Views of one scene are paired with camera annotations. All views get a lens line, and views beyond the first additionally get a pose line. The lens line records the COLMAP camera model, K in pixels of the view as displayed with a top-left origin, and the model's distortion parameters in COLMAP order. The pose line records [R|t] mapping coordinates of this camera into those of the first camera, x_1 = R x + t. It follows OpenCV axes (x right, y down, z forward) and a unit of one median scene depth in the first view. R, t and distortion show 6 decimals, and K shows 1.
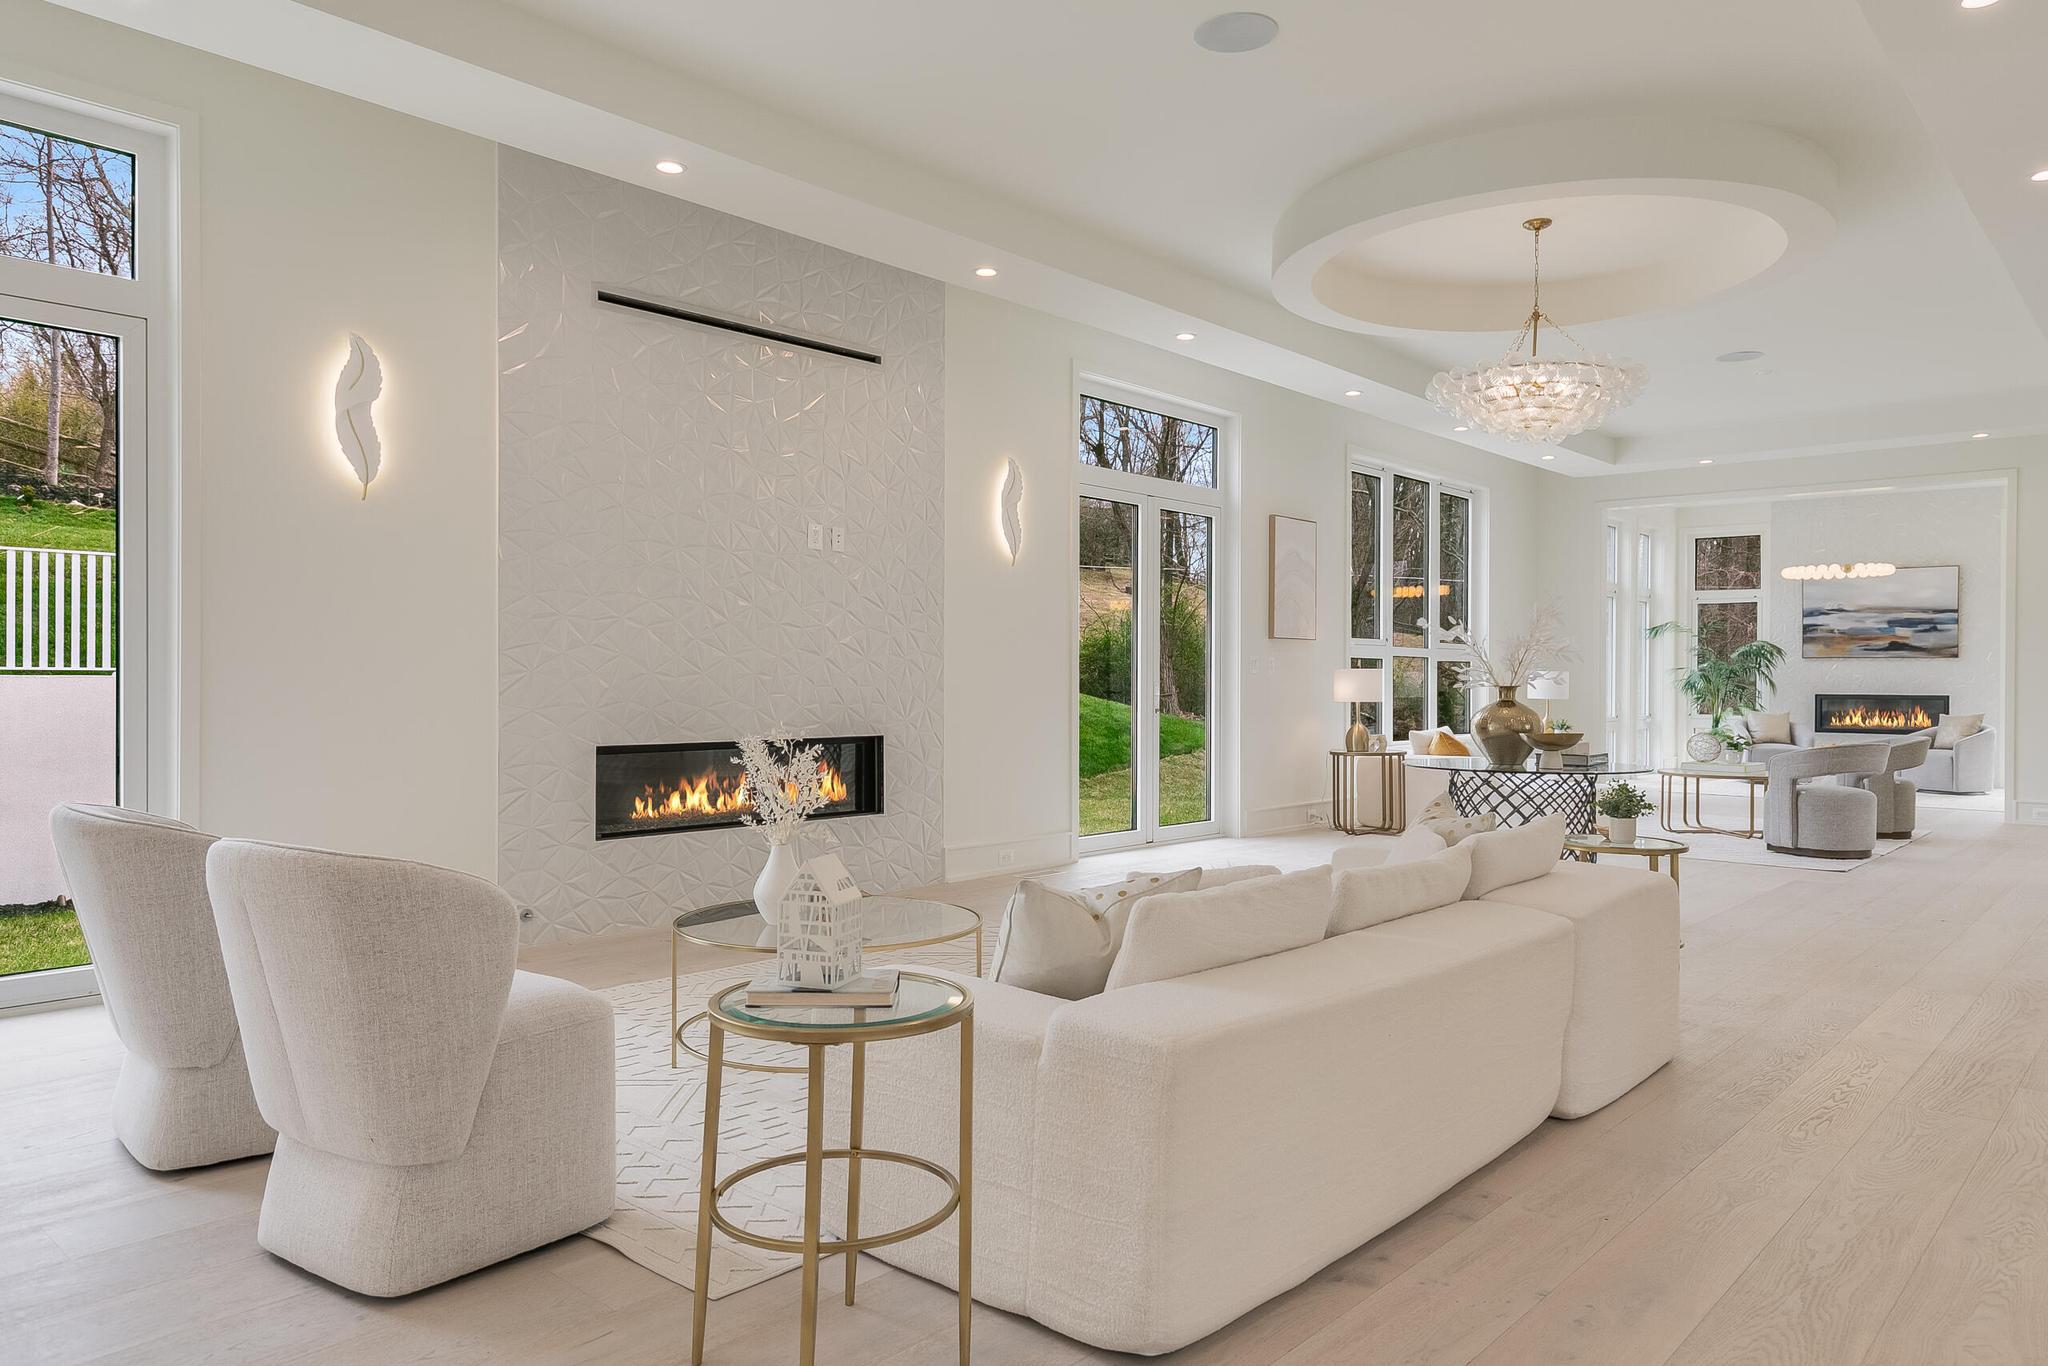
lens RADIAL K [[1345.1, 0, 1023.1], [0, 1345.1, 688.6], [0, 0, 1]] dist [0.009708, 0.003022]
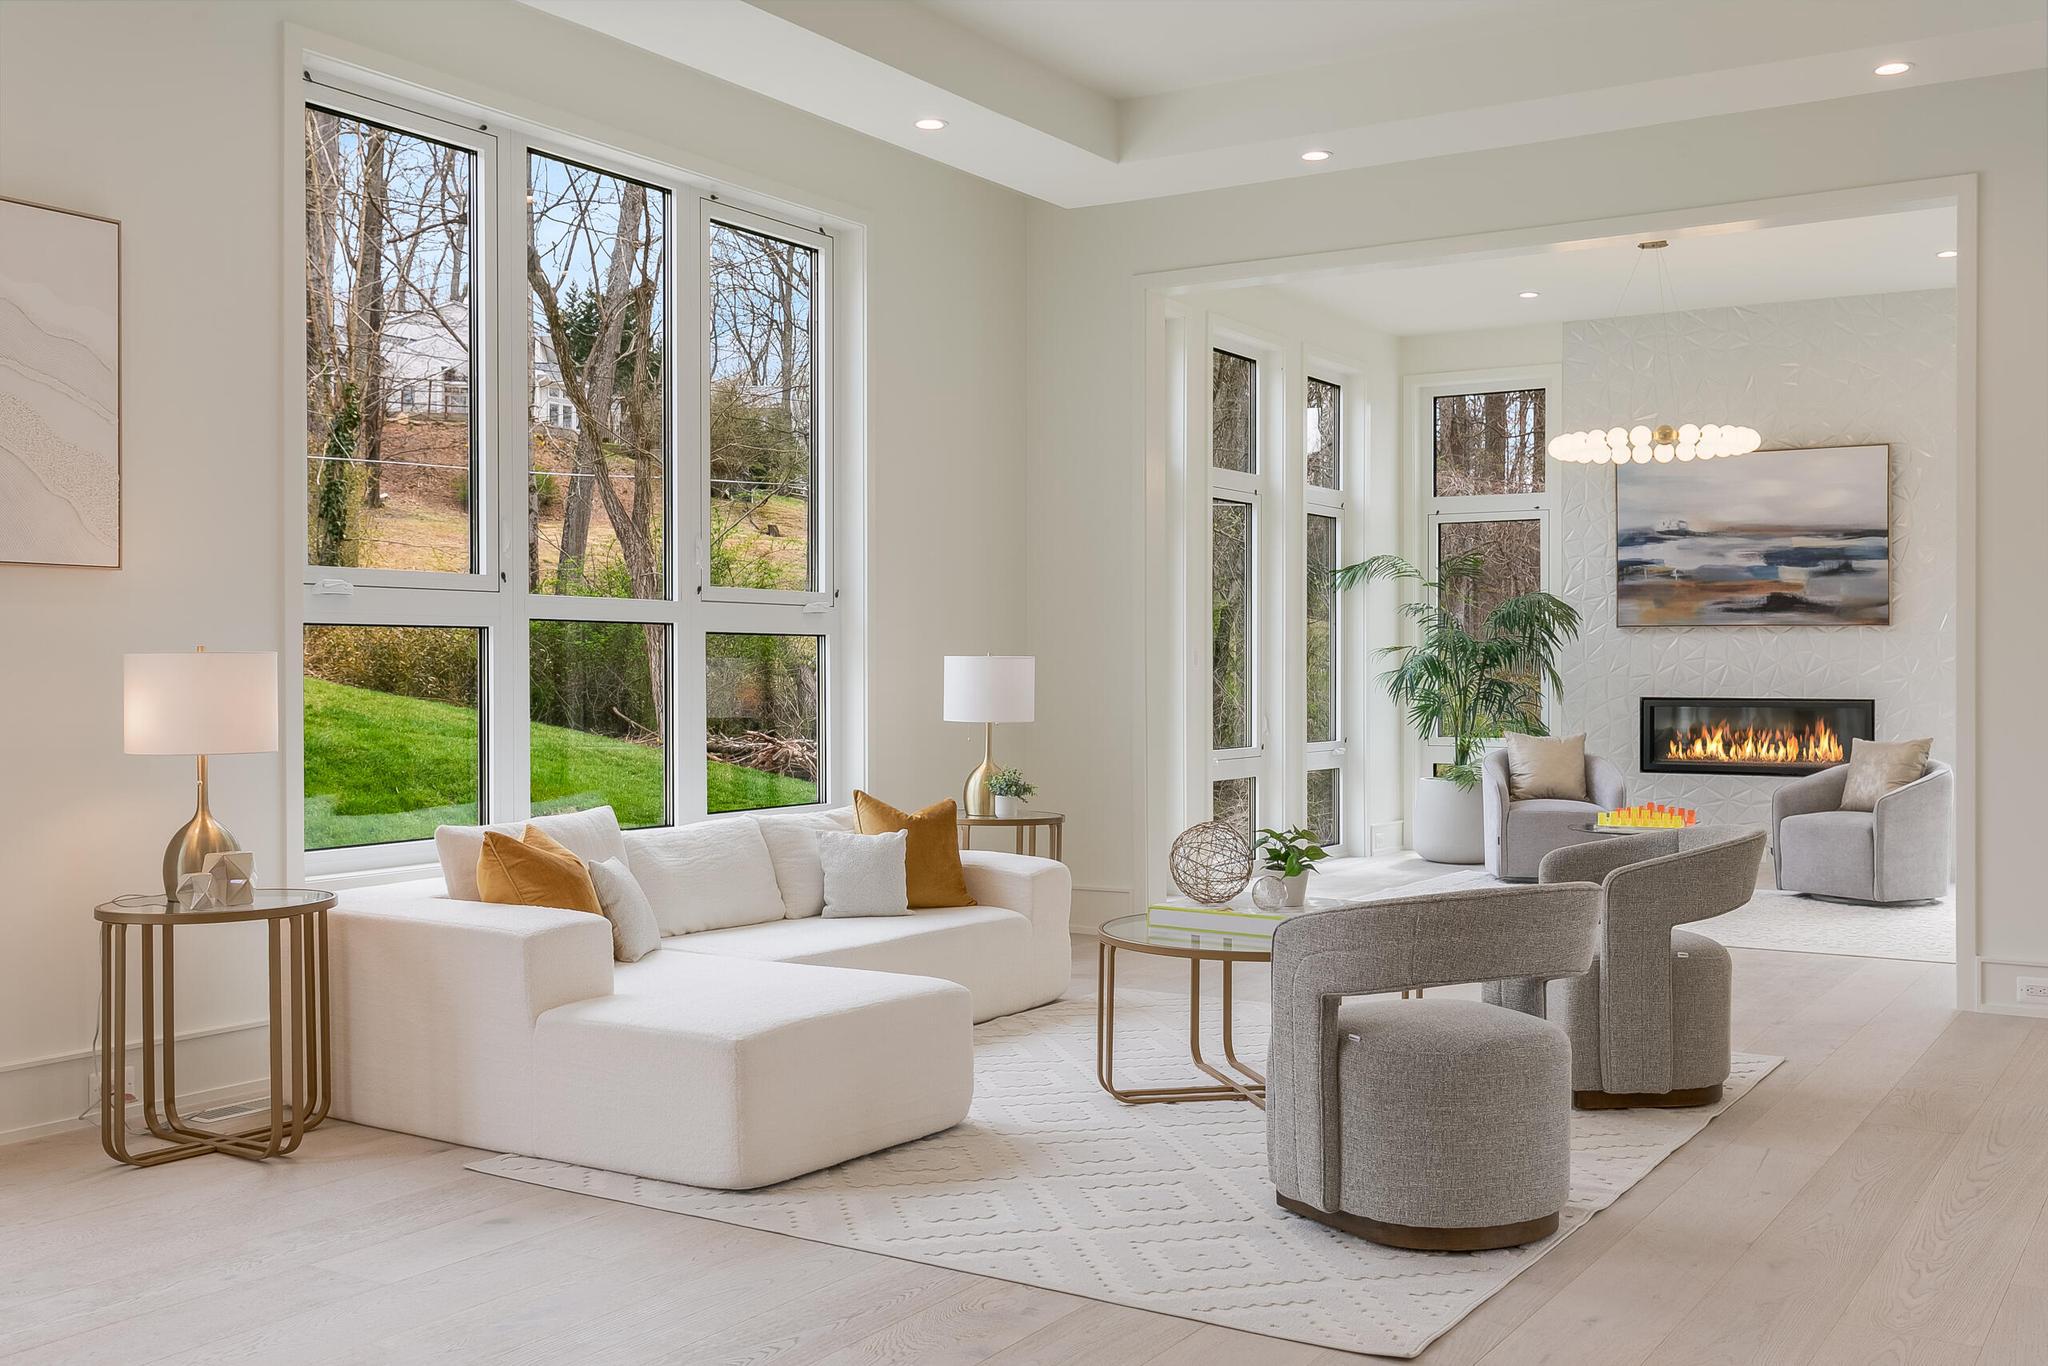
lens RADIAL K [[1960.9, 0, 1028.8], [0, 1960.9, 677.6], [0, 0, 1]] dist [0.014998, 0.000000]
pose [[0.985637, -0.006951, 0.168737, 0.243134], [0.007432, 0.999970, -0.002217, -0.003798], [-0.168717, 0.003439, 0.985659, 0.319940]]
